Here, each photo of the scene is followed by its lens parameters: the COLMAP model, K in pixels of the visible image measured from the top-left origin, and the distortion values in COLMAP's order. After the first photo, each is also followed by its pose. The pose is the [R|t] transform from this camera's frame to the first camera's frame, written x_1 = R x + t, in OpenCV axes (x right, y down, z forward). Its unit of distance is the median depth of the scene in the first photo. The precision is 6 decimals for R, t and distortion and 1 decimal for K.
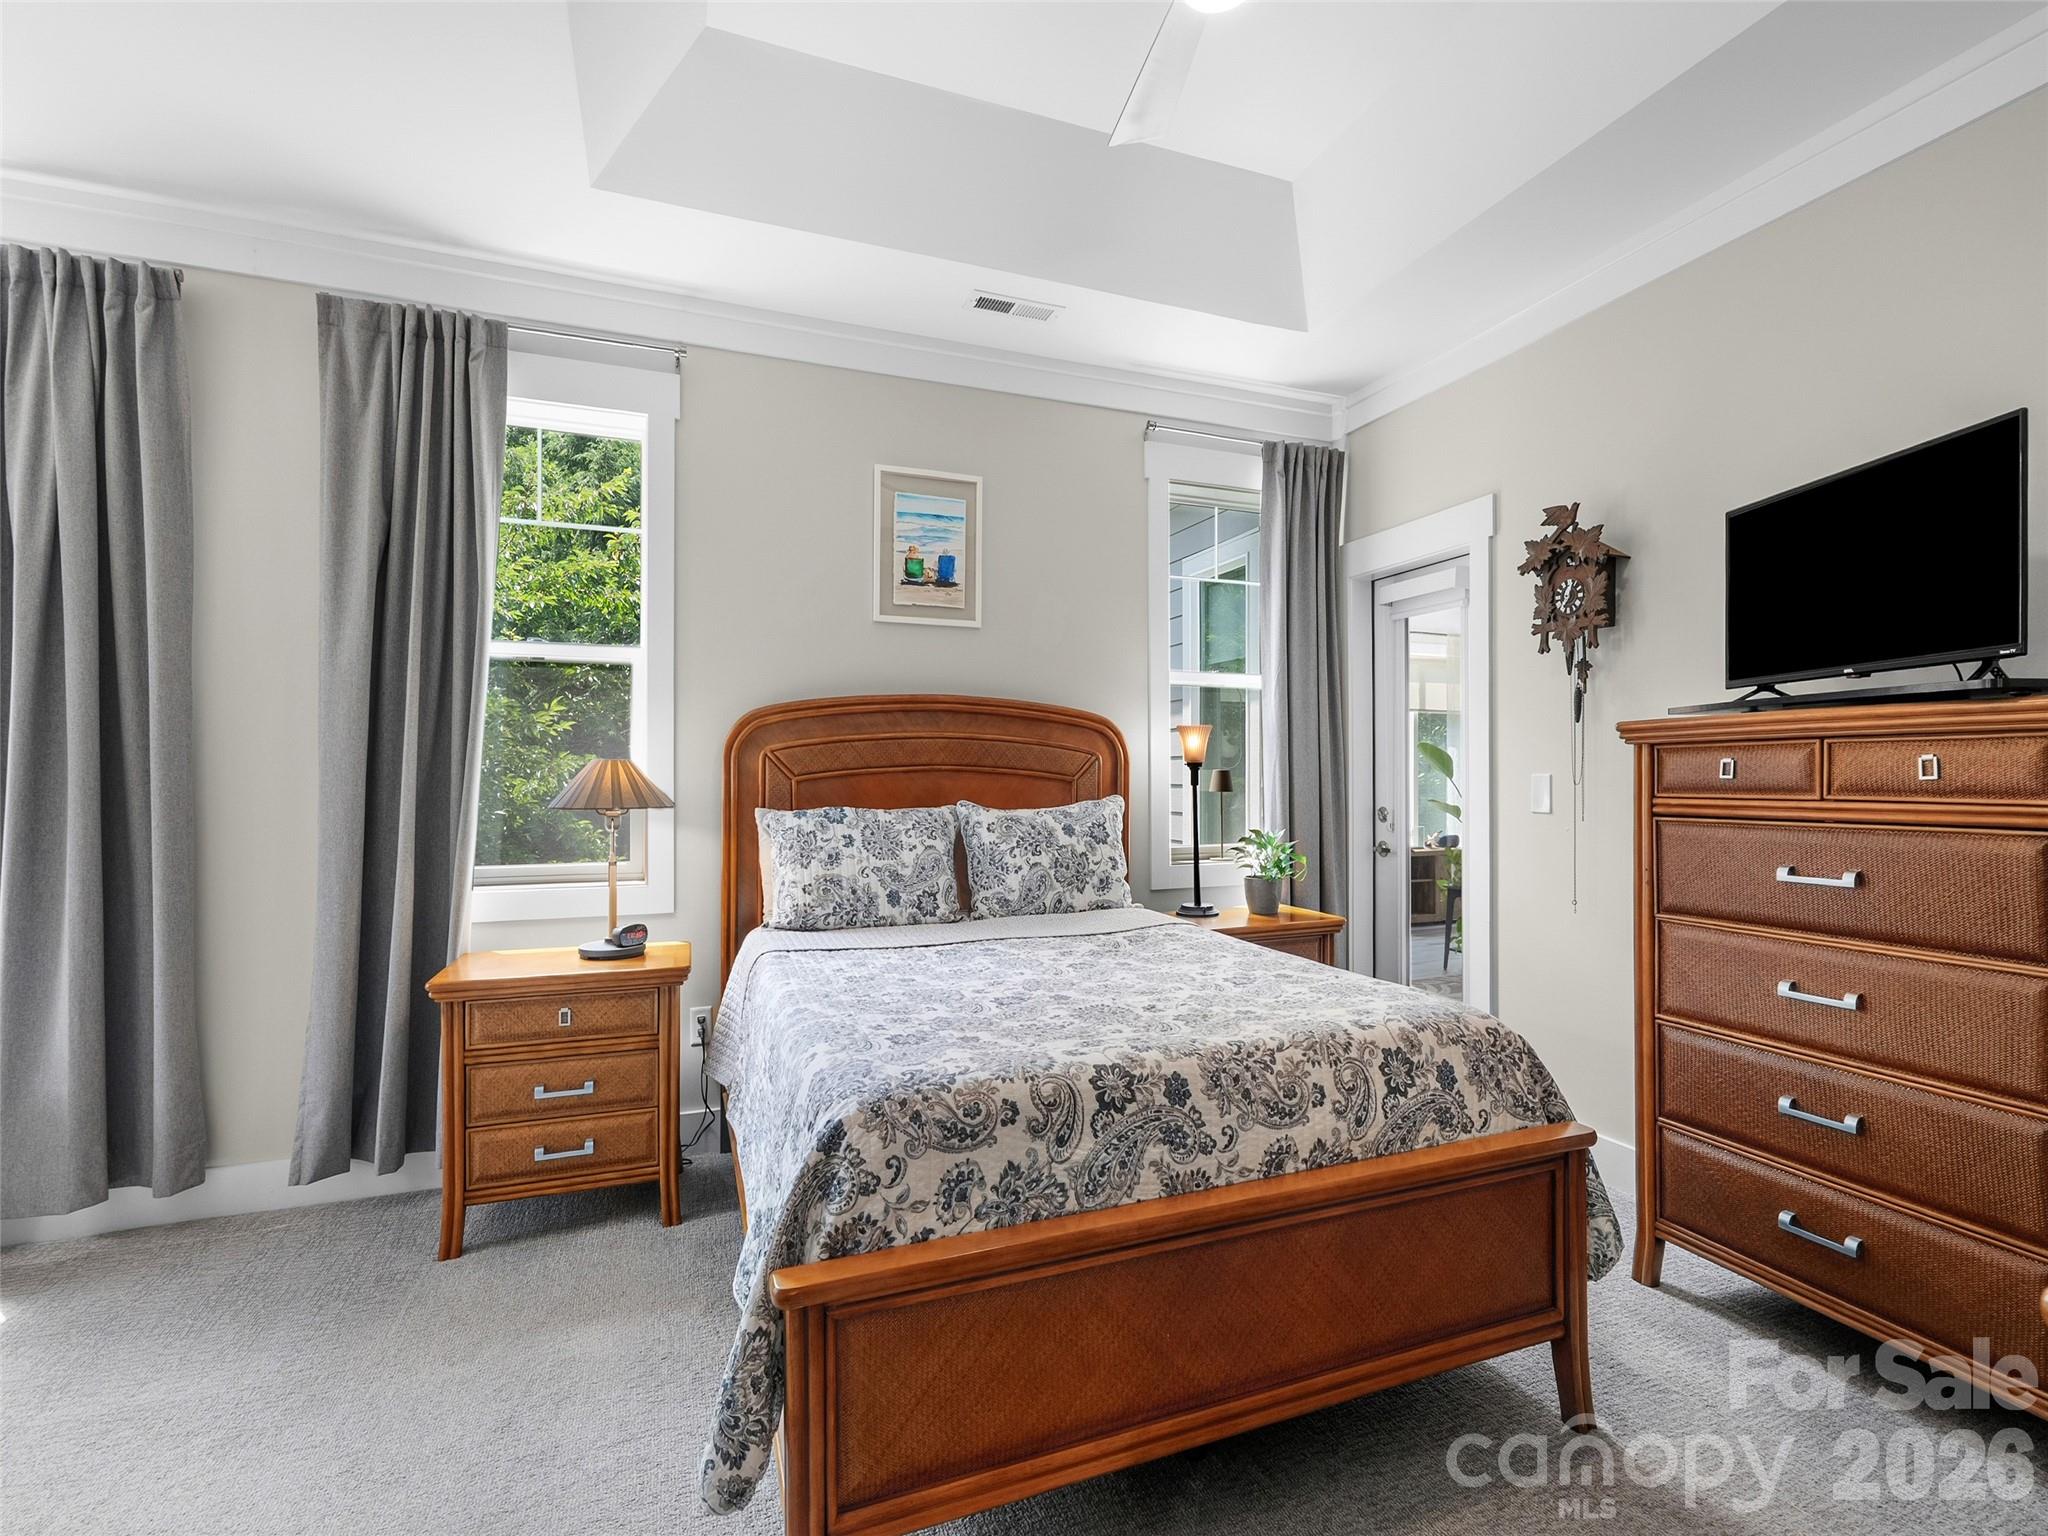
lens RADIAL K [[945.9, 0, 1026.9], [0, 945.9, 771.4], [0, 0, 1]] dist [-0.004432, 0.003343]
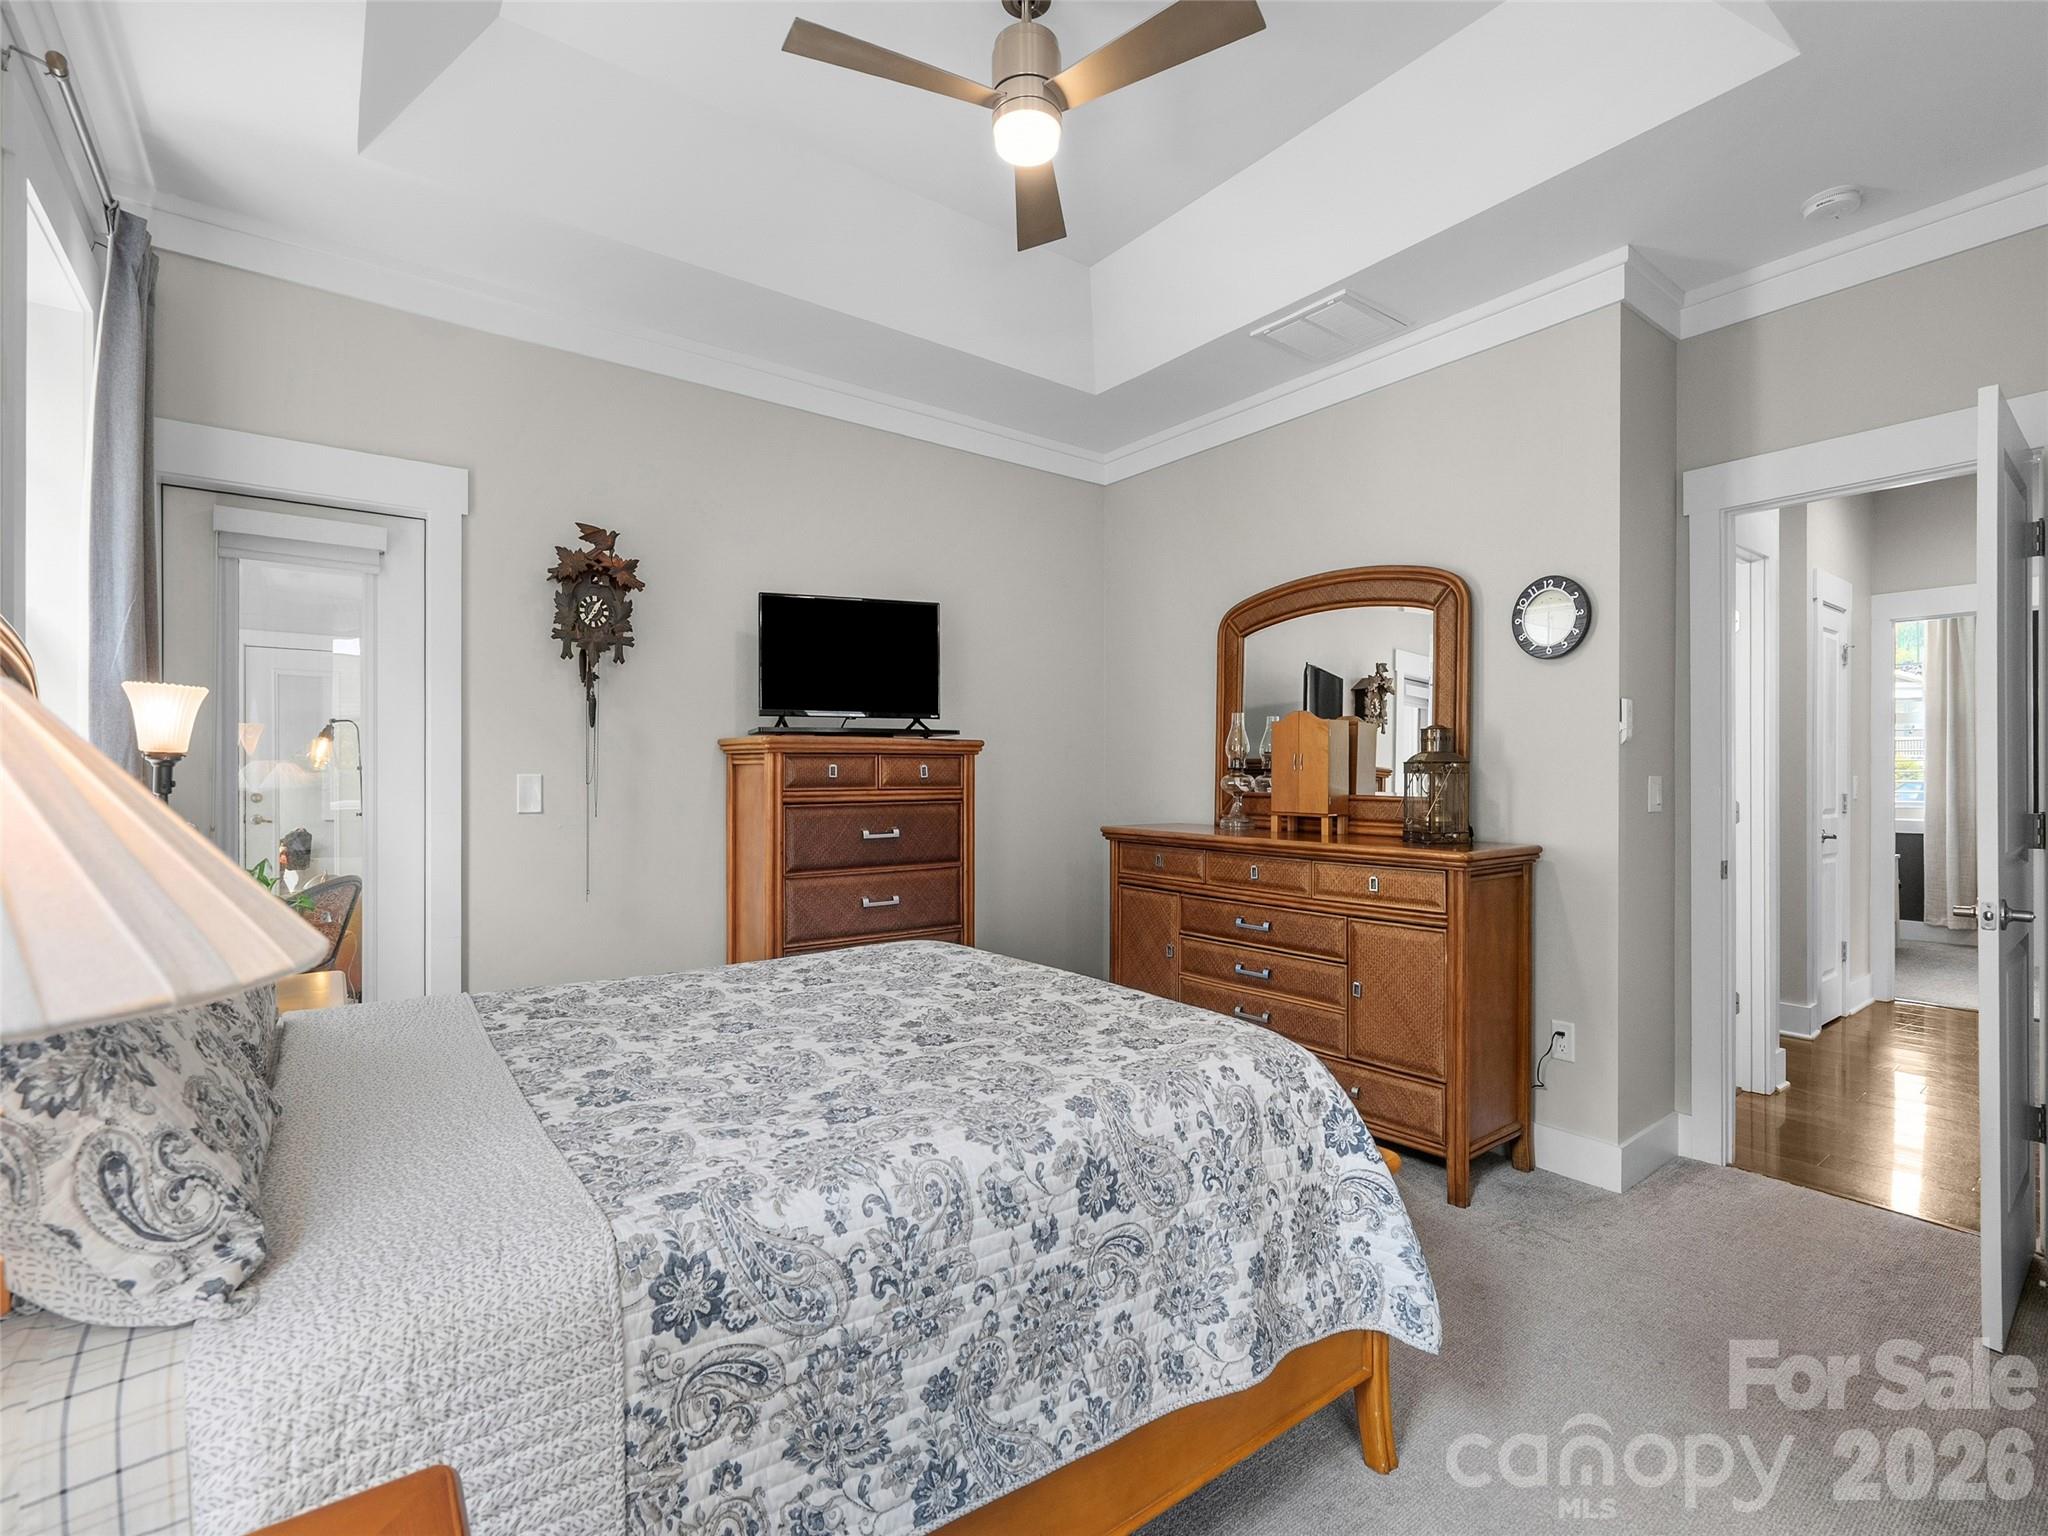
lens RADIAL K [[945.9, 0, 1024.2], [0, 945.9, 771.5], [0, 0, 1]] dist [-0.004432, 0.003343]
pose [[-0.283390, 0.000386, 0.959005, -0.623679], [-0.004028, 0.999991, -0.001593, 0.000022], [-0.958996, -0.004314, -0.283385, 0.840365]]
